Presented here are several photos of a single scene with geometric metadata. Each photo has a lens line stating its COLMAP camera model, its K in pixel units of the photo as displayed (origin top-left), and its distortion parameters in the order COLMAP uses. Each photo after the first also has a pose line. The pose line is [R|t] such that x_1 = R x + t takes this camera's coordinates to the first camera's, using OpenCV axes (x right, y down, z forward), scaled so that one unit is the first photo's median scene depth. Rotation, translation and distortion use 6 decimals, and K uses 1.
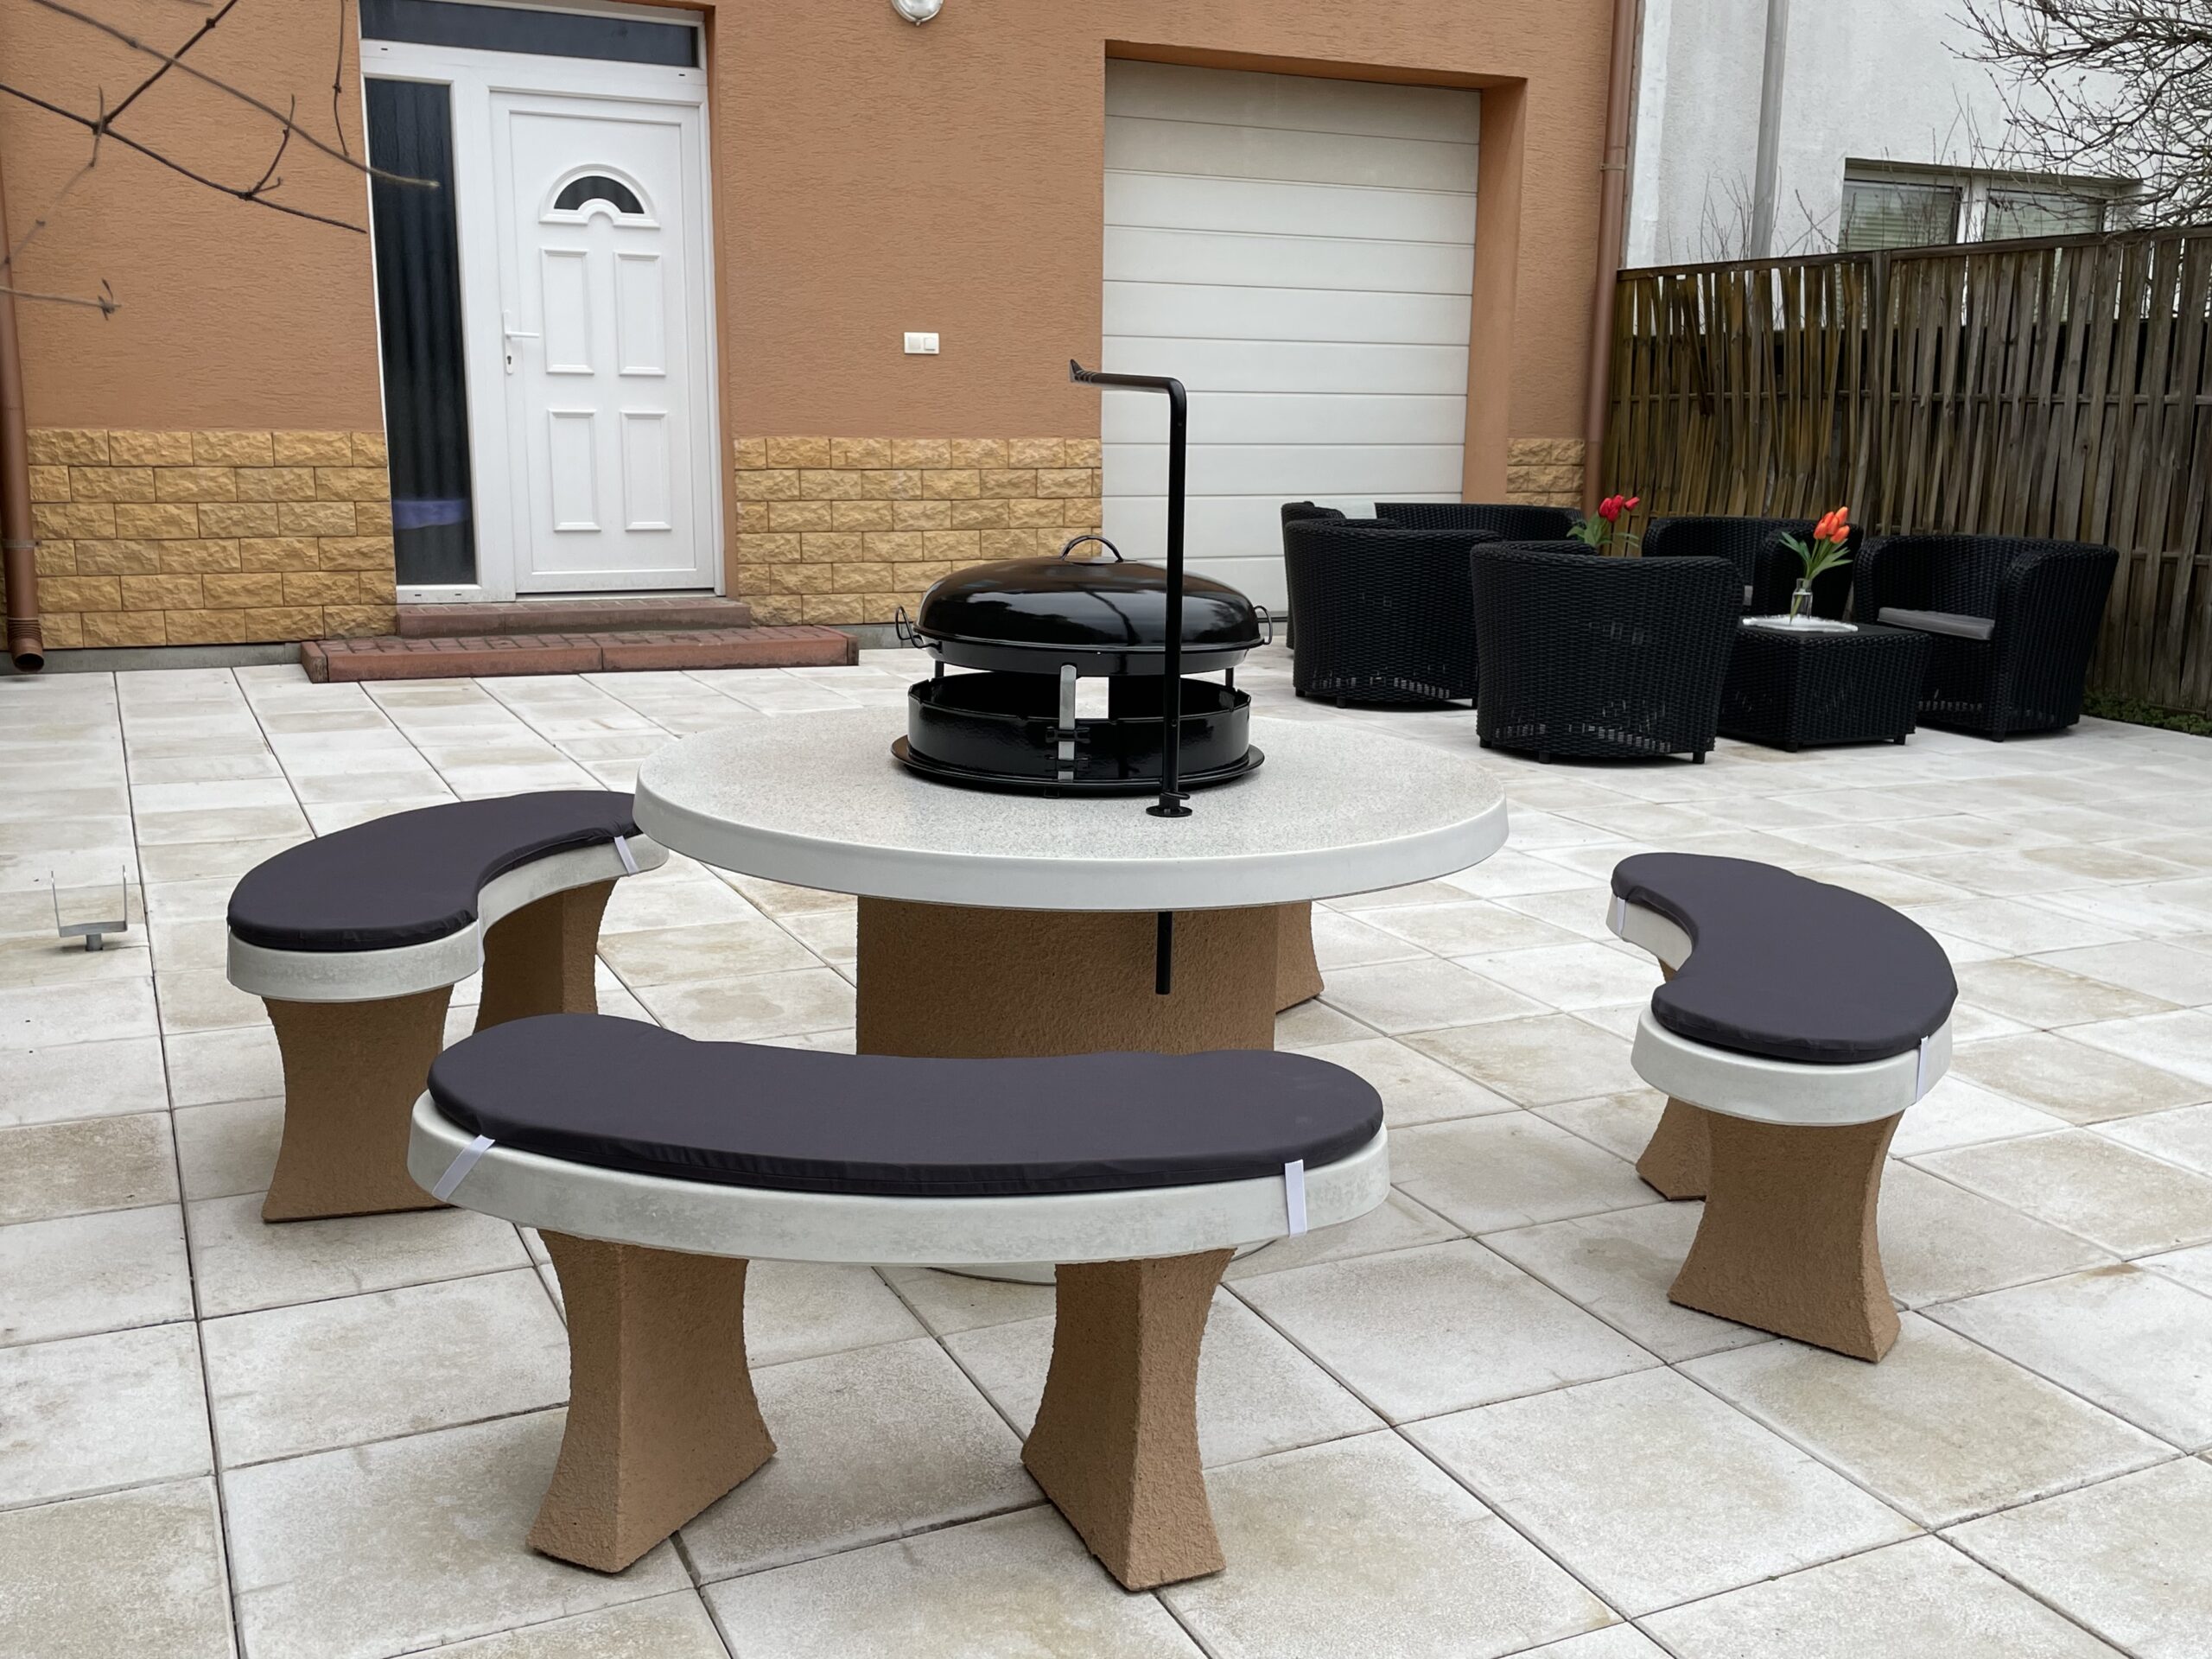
lens RADIAL K [[2065.7, 0, 1106.0], [0, 2065.7, 825.7], [0, 0, 1]] dist [0.070511, 0.000000]
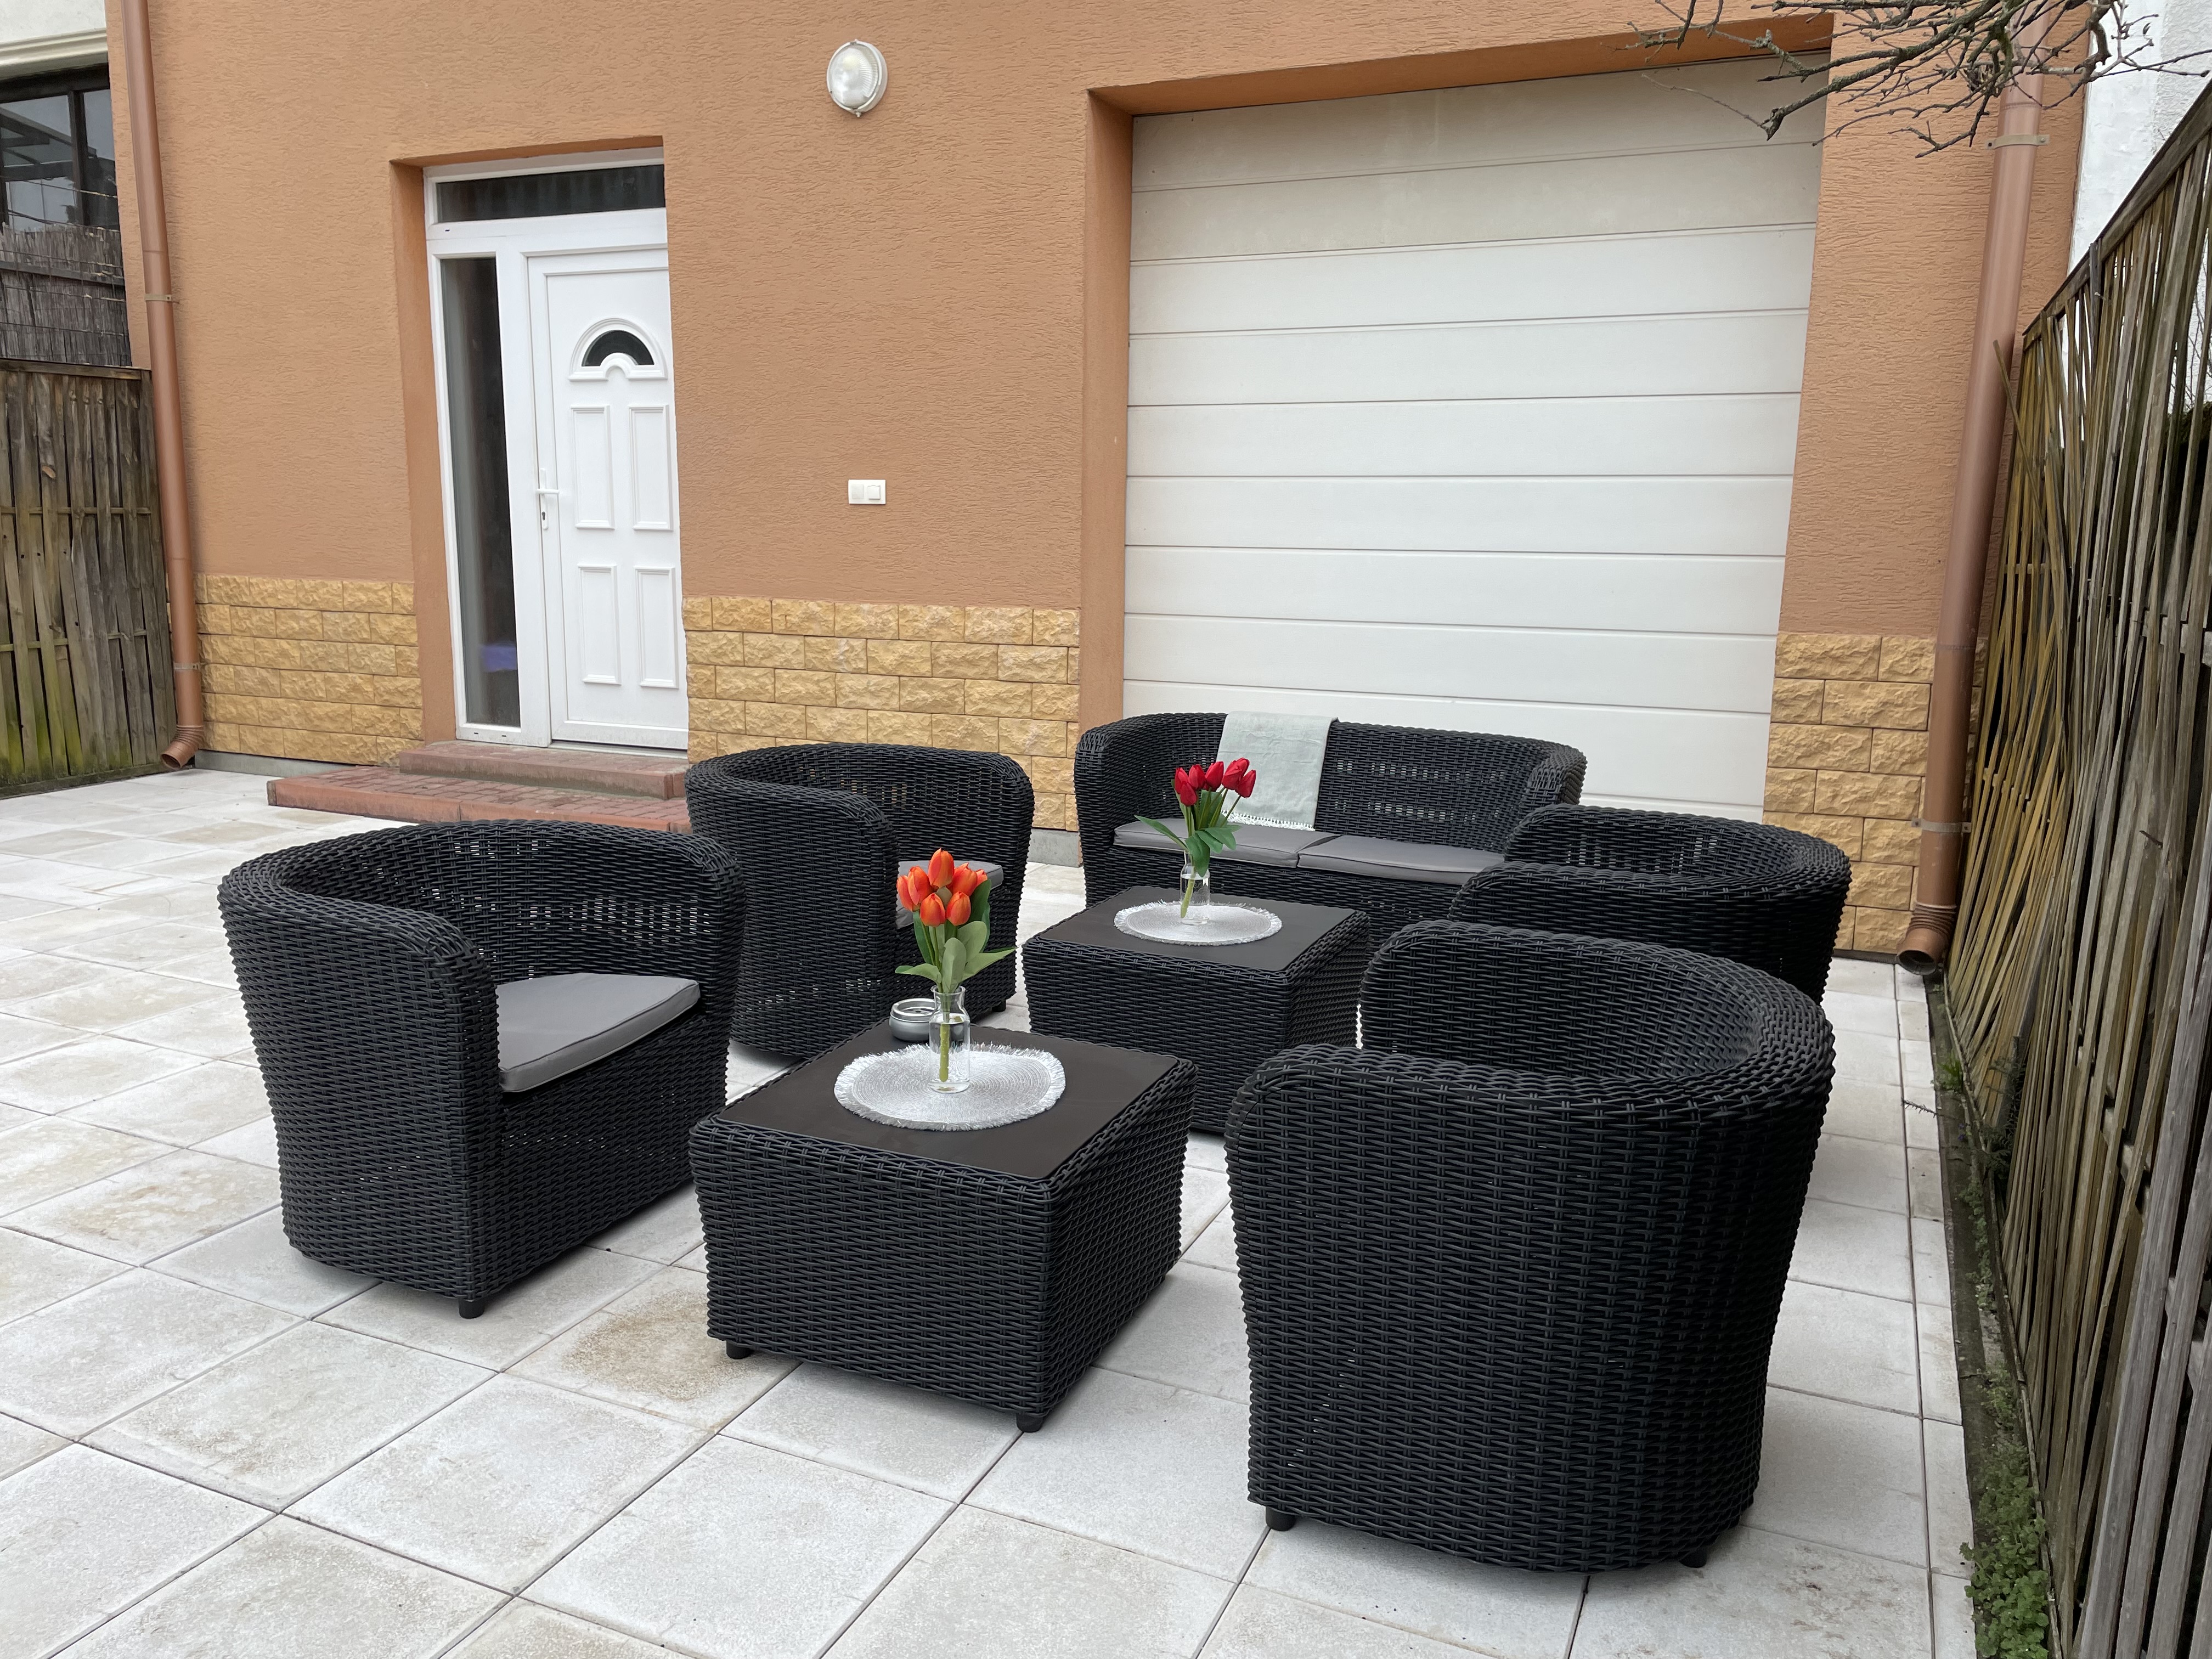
lens RADIAL K [[1692.9, 0, 1100.8], [0, 1692.9, 835.3], [0, 0, 1]] dist [0.057512, 0.007606]
pose [[0.641469, 0.137665, -0.754696, 0.528325], [-0.157595, 0.986433, 0.045986, -0.144148], [0.750787, 0.089437, 0.654461, 0.643615]]
